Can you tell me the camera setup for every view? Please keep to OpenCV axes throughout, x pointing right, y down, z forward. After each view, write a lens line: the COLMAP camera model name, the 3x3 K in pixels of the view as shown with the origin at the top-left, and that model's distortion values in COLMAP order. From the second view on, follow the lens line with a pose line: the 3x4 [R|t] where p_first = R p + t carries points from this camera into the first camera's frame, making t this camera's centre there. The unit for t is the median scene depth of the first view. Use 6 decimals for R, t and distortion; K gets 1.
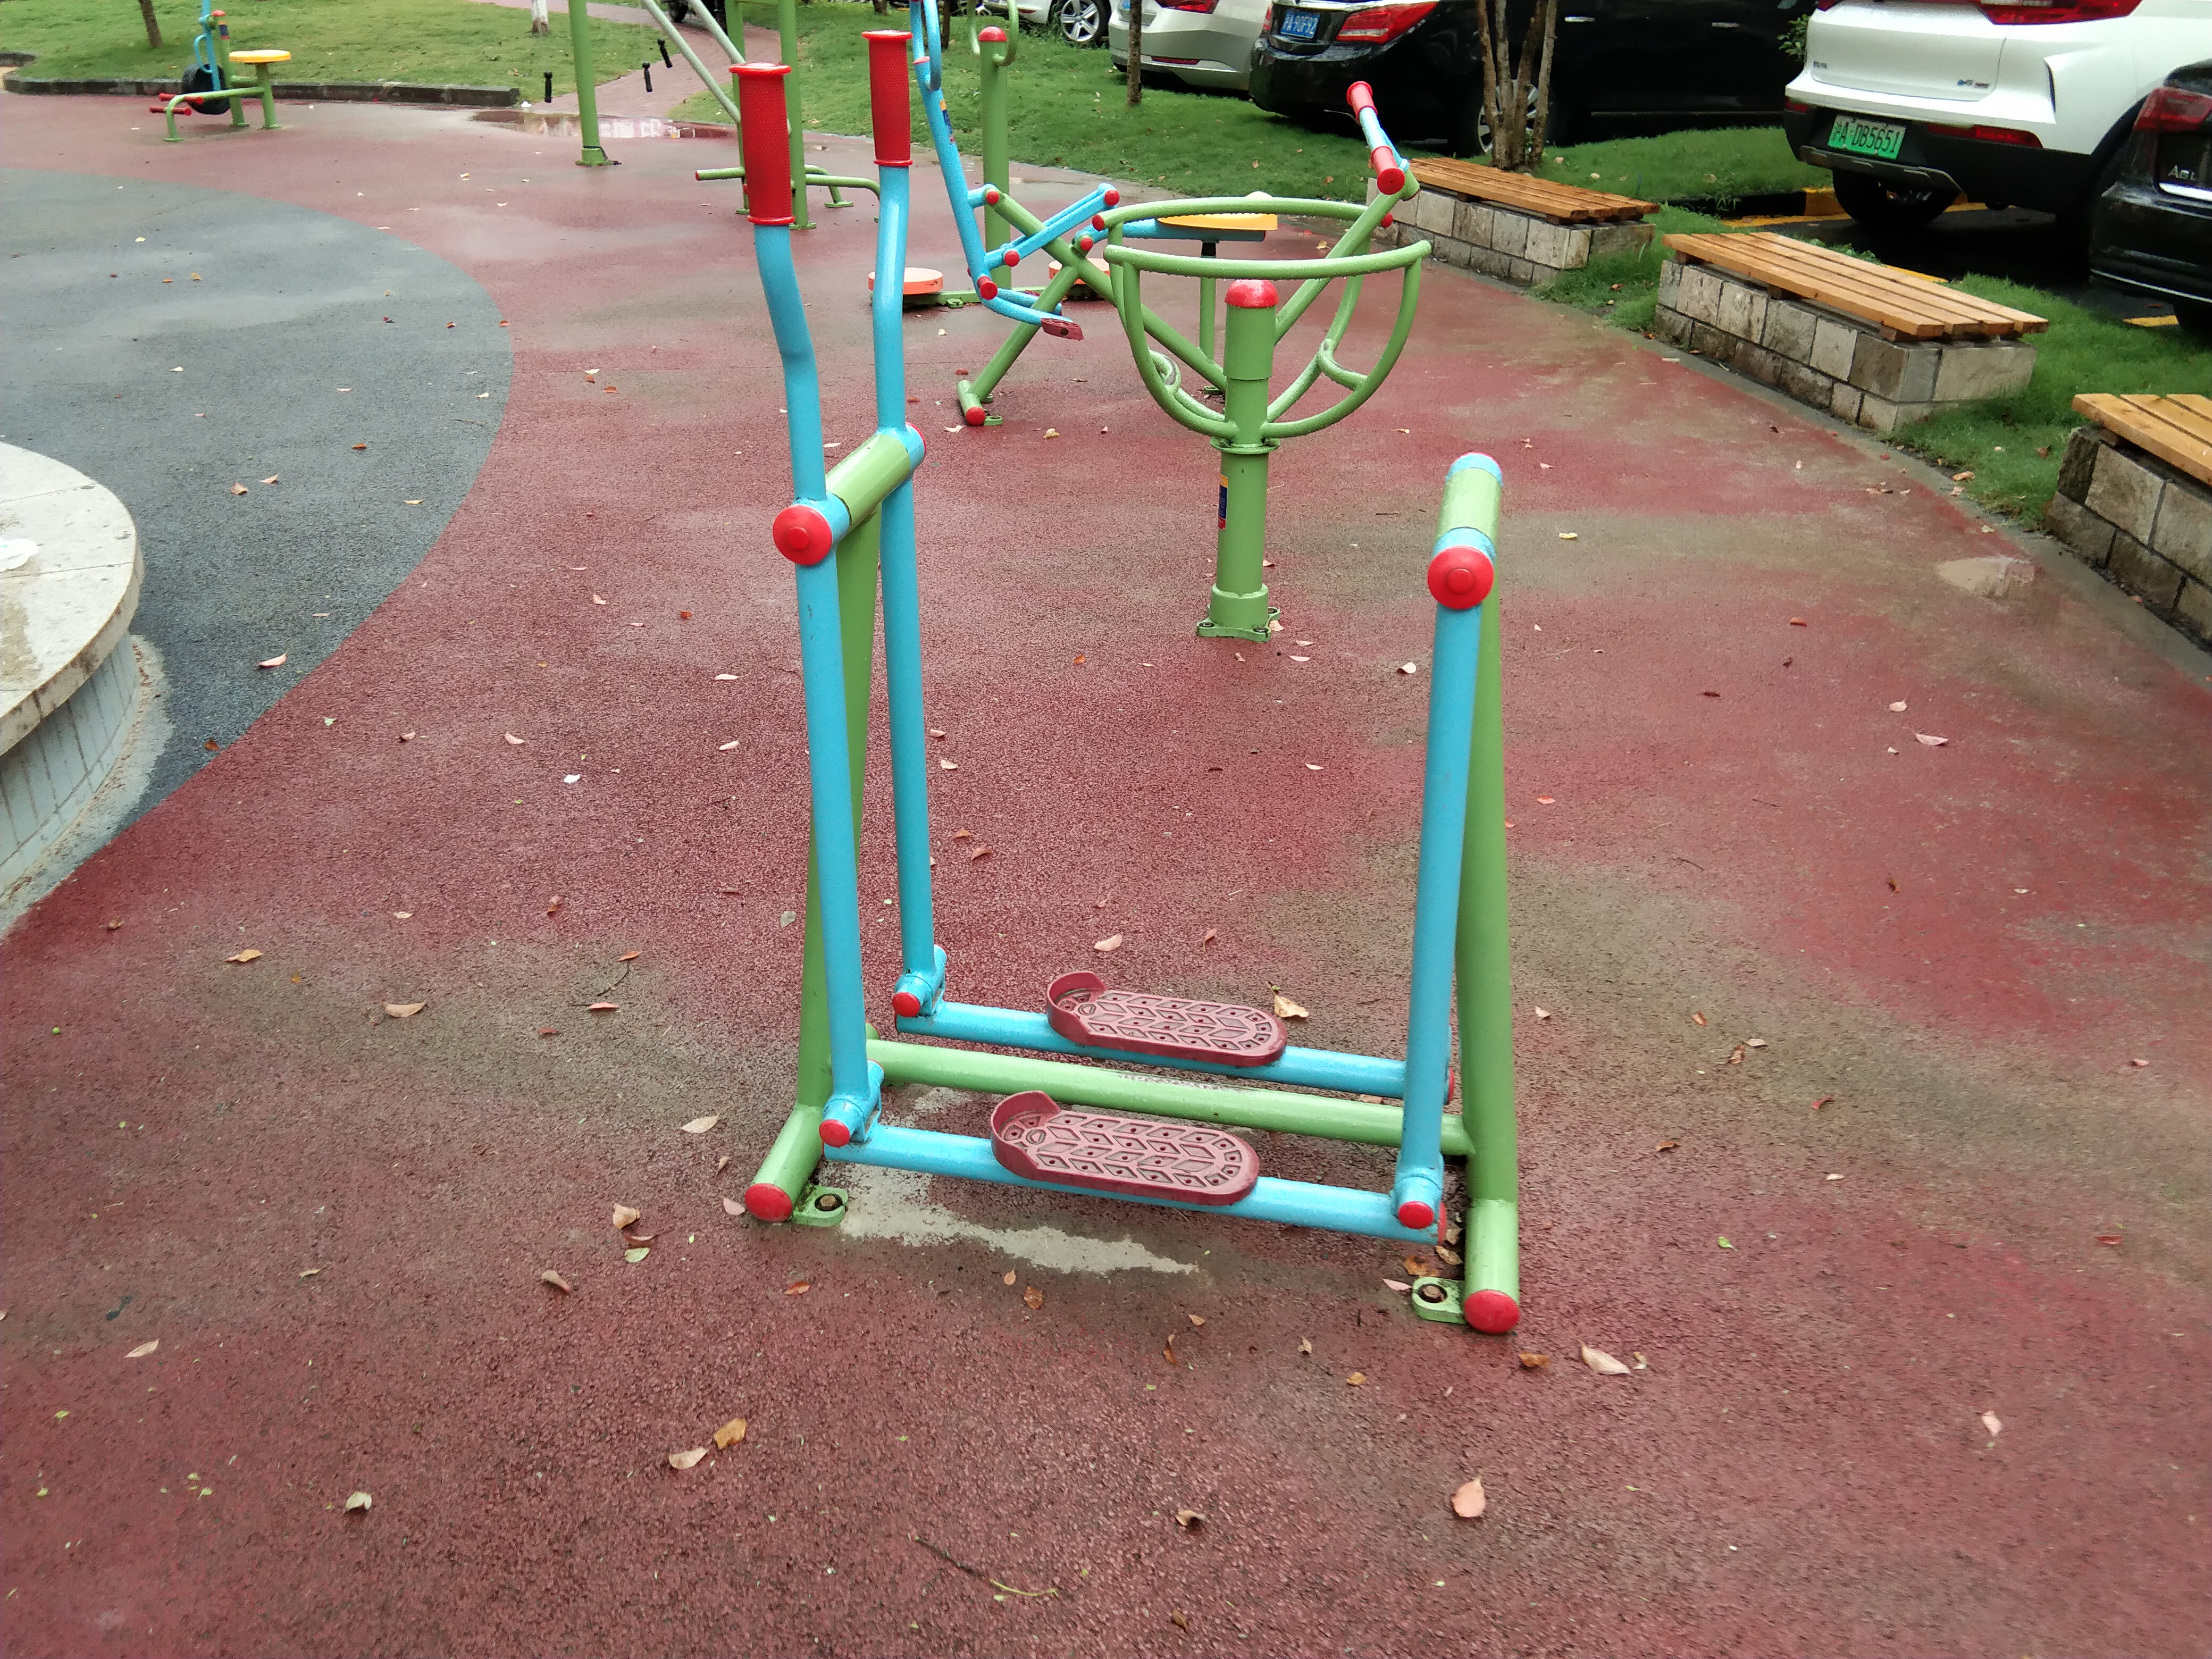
lens RADIAL K [[1780.7, 0, 1079.8], [0, 1780.7, 832.2], [0, 0, 1]] dist [0.072724, -0.095986]
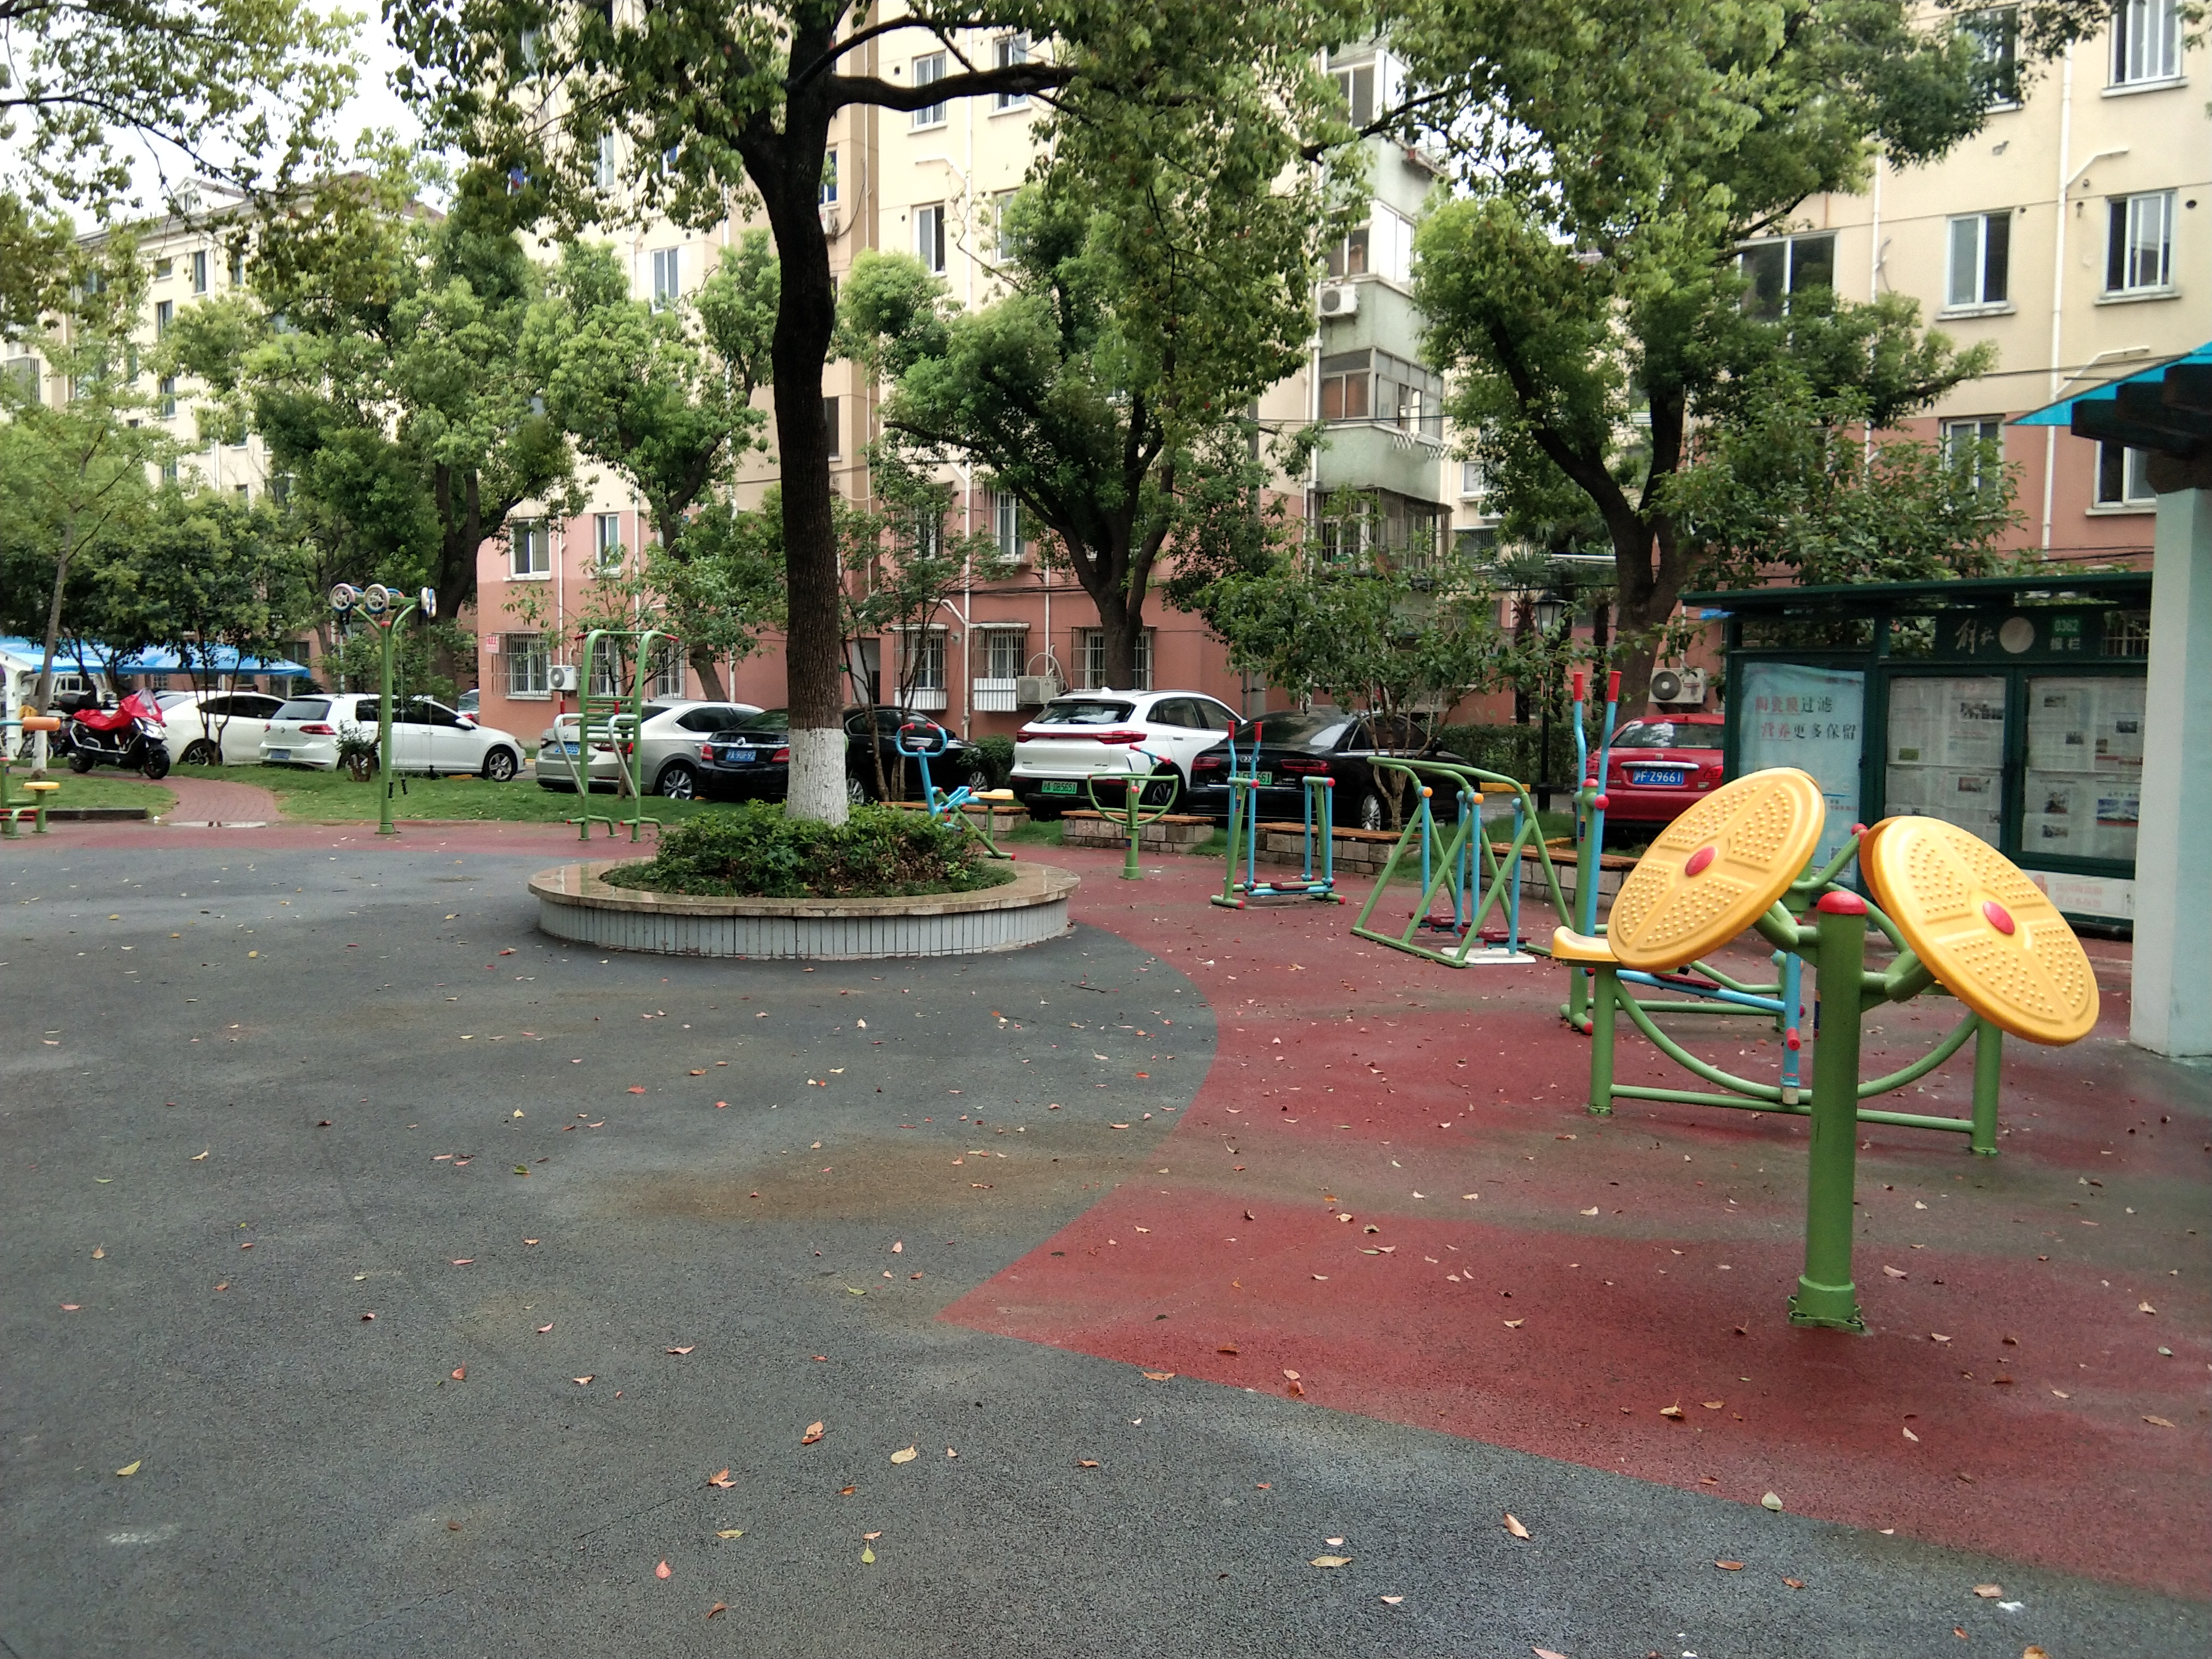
lens RADIAL K [[1766.9, 0, 1091.8], [0, 1766.9, 830.5], [0, 0, 1]] dist [0.123676, -0.194772]
pose [[0.769370, -0.036736, 0.637747, -1.136622], [0.283317, 0.914408, -0.289117, 0.406973], [-0.572540, 0.403122, 0.713926, -0.783878]]
